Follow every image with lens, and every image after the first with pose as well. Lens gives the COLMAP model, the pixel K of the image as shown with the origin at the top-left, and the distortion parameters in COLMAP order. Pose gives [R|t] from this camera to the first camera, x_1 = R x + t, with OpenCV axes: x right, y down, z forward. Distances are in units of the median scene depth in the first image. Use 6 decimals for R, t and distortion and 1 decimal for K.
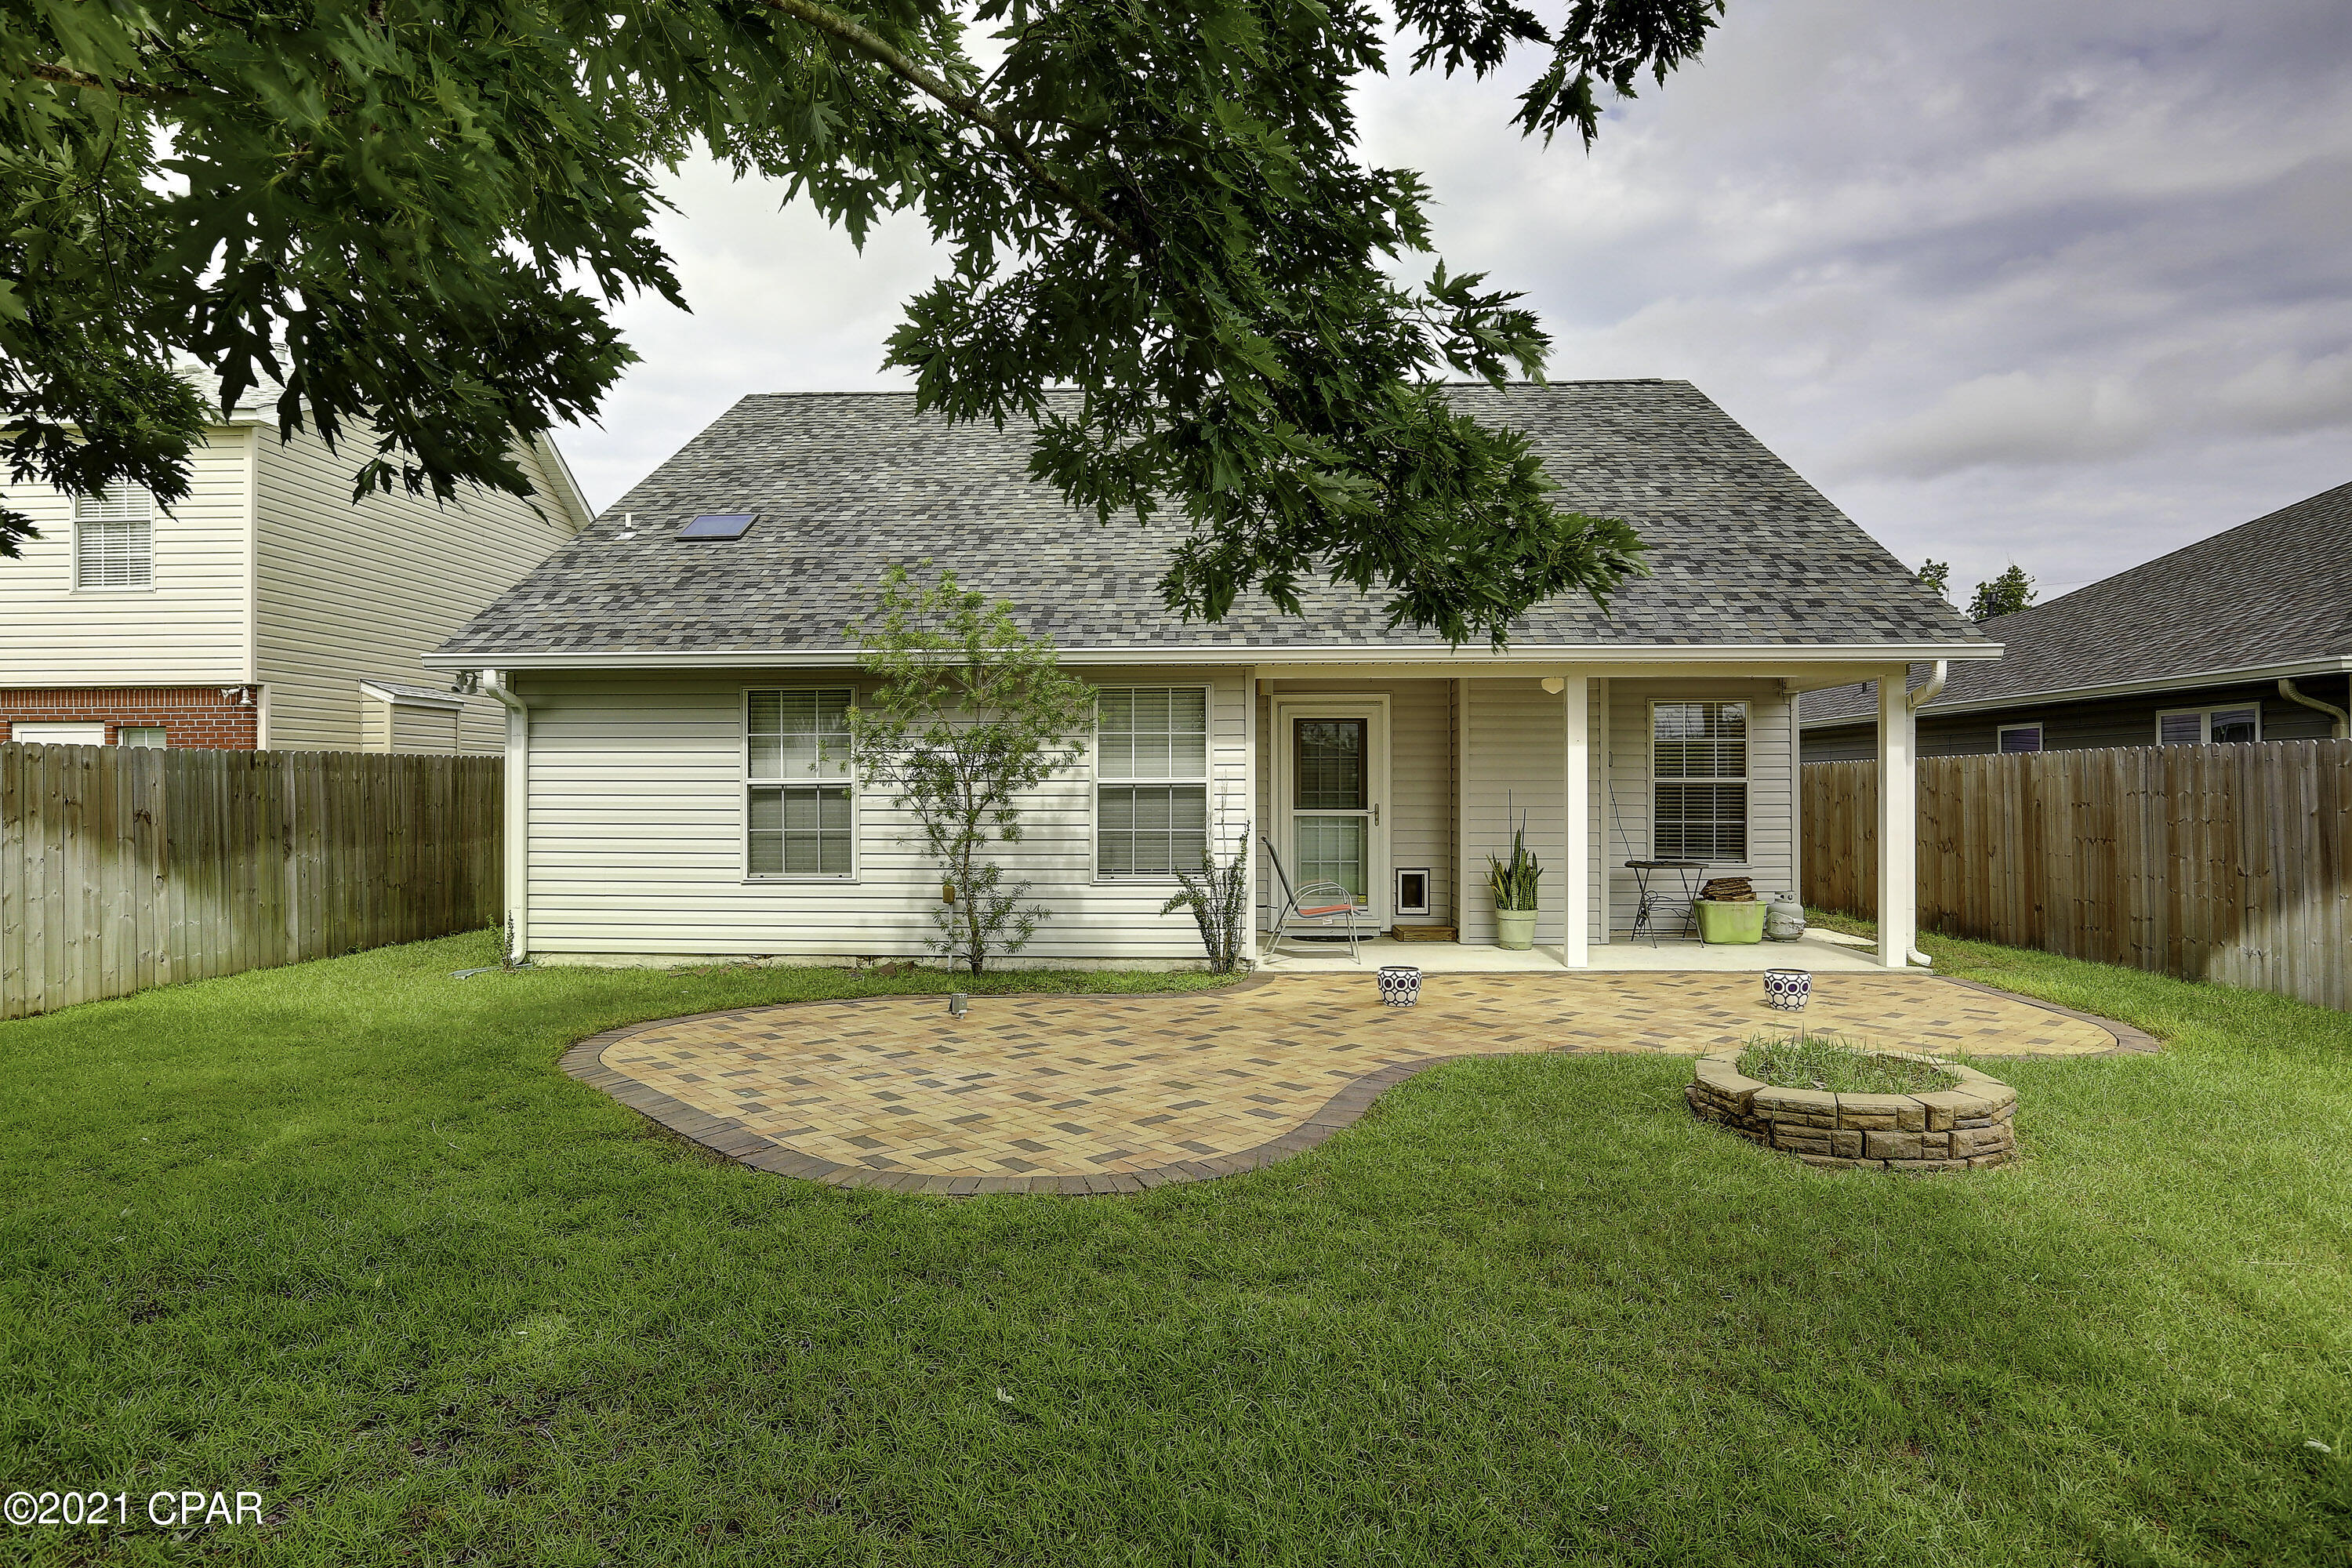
lens RADIAL K [[1395.5, 0, 1170.3], [0, 1395.5, 776.1], [0, 0, 1]] dist [-0.008768, 0.003141]
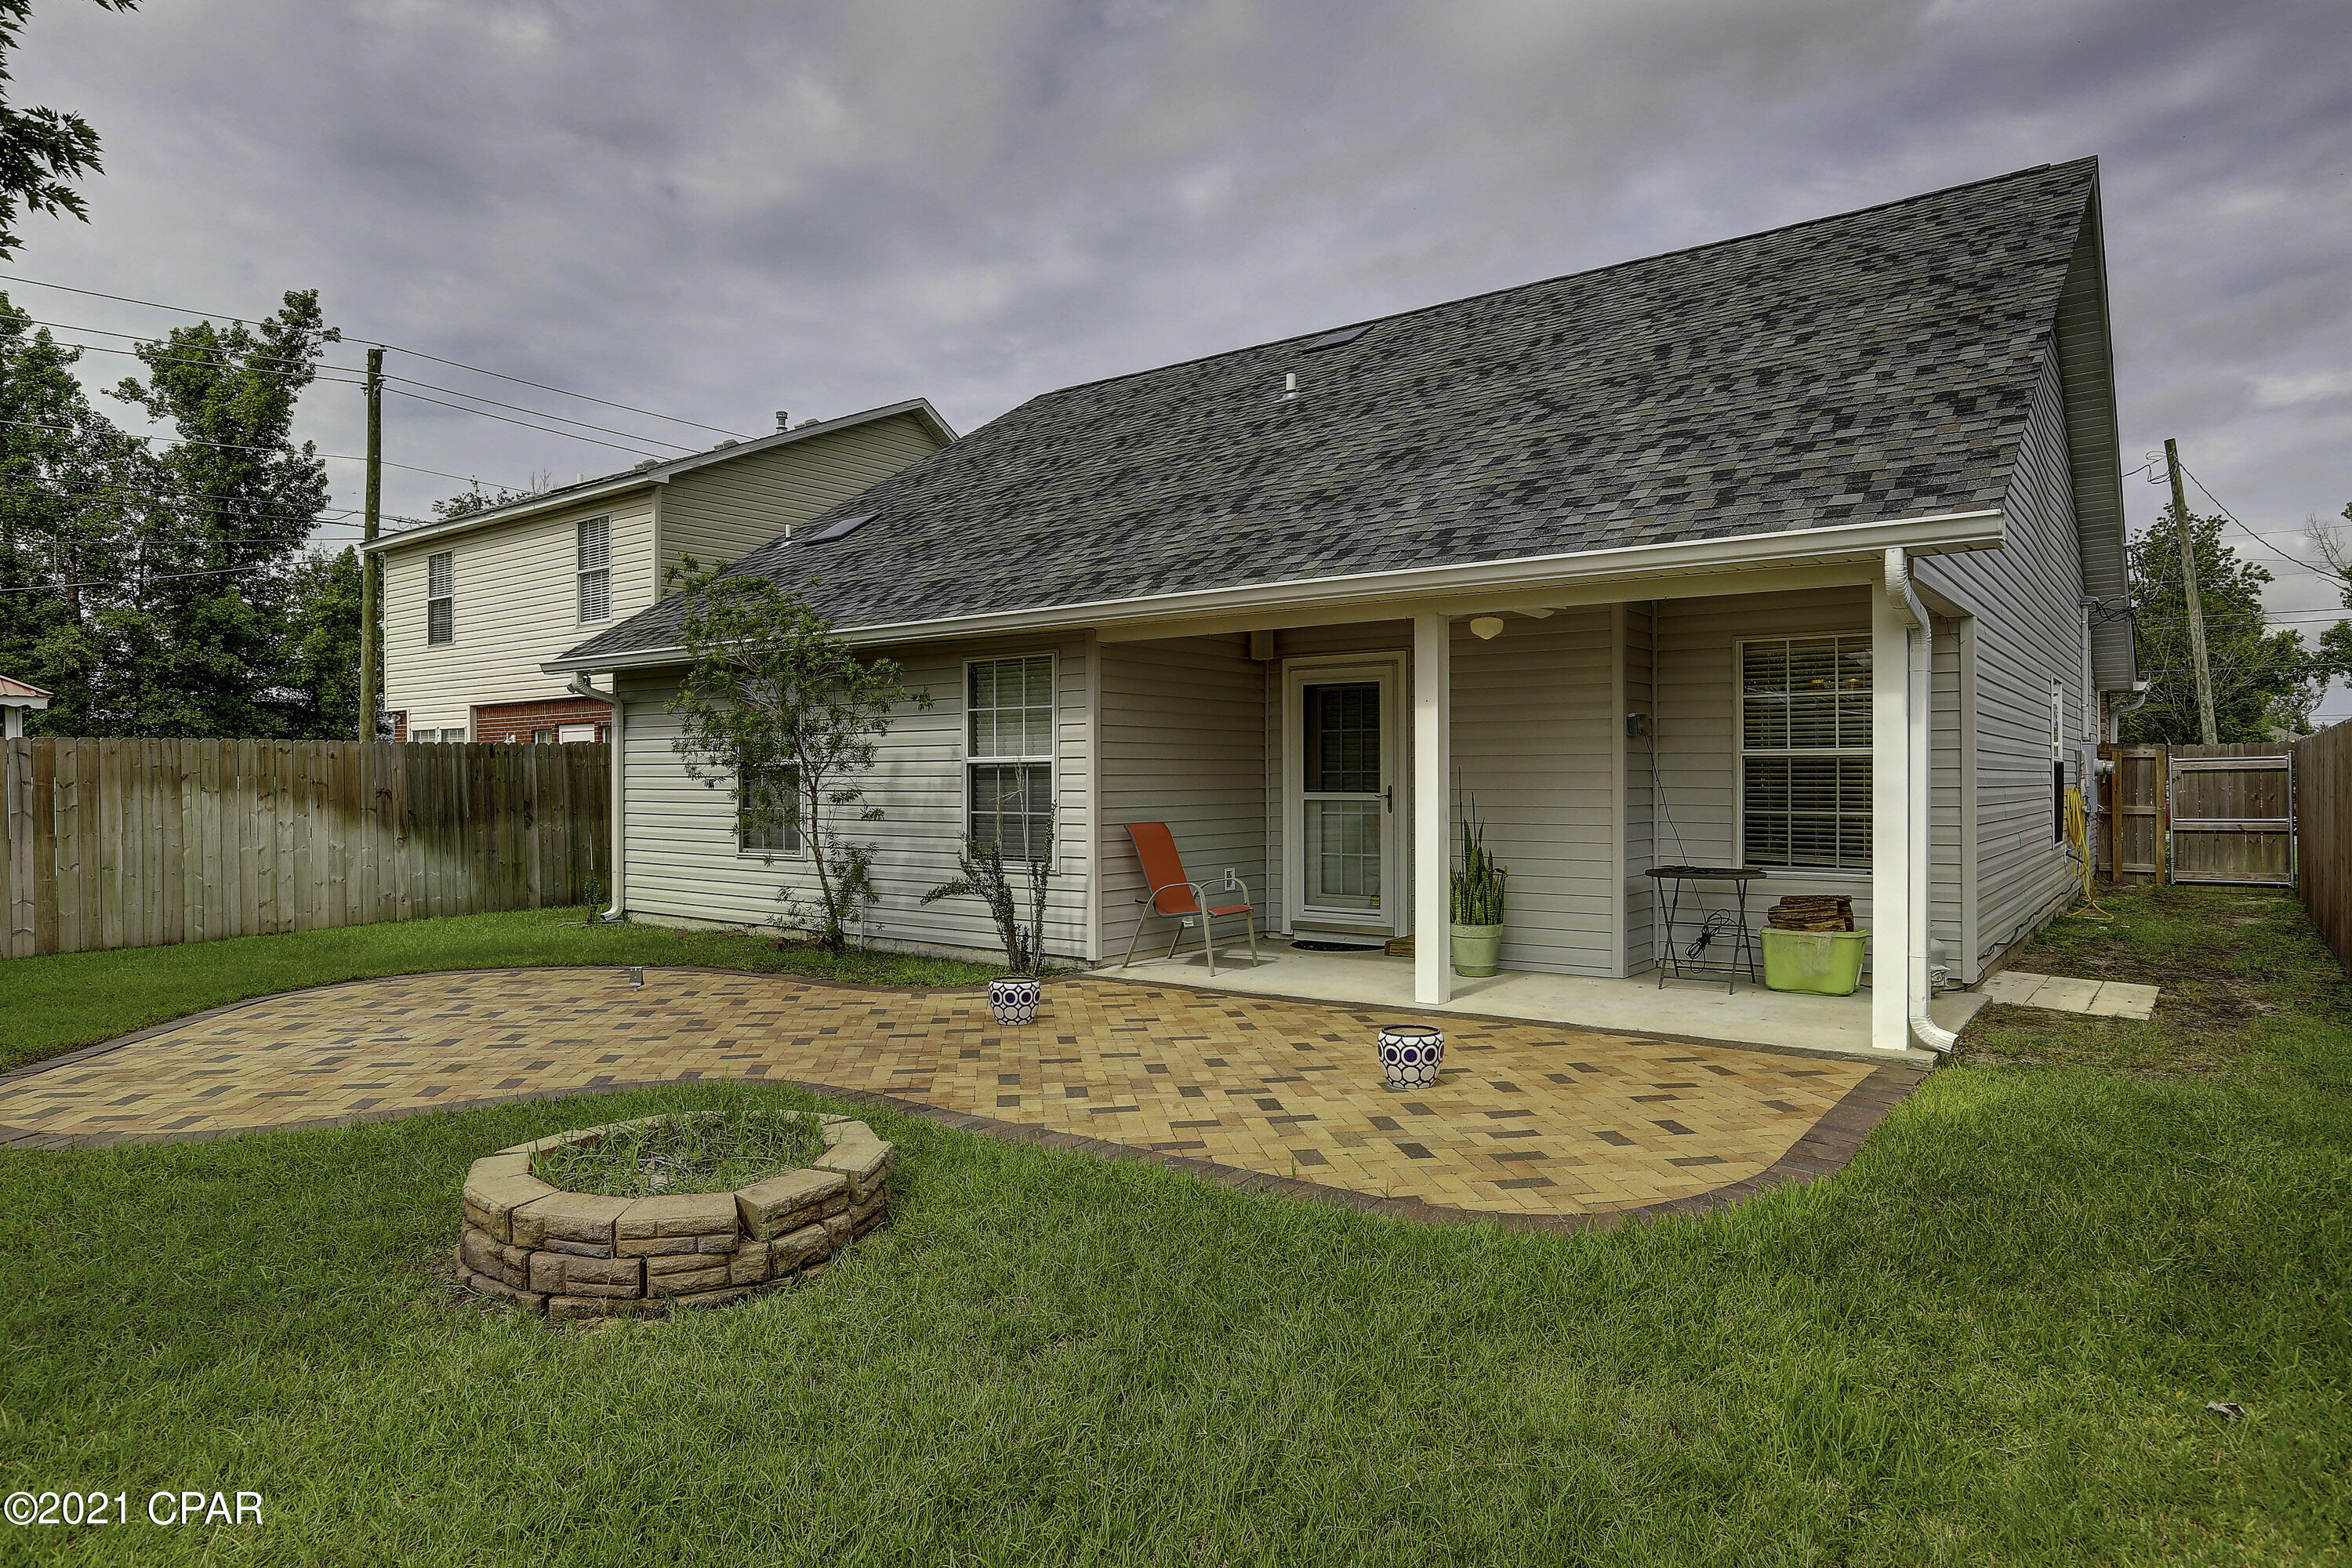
lens RADIAL K [[1395.5, 0, 1166.0], [0, 1395.5, 790.8], [0, 0, 1]] dist [-0.008768, 0.003141]
pose [[0.819381, 0.003397, -0.573239, 0.596890], [0.008723, 0.999793, 0.018394, 0.007668], [0.573182, -0.020072, 0.819182, 0.300028]]
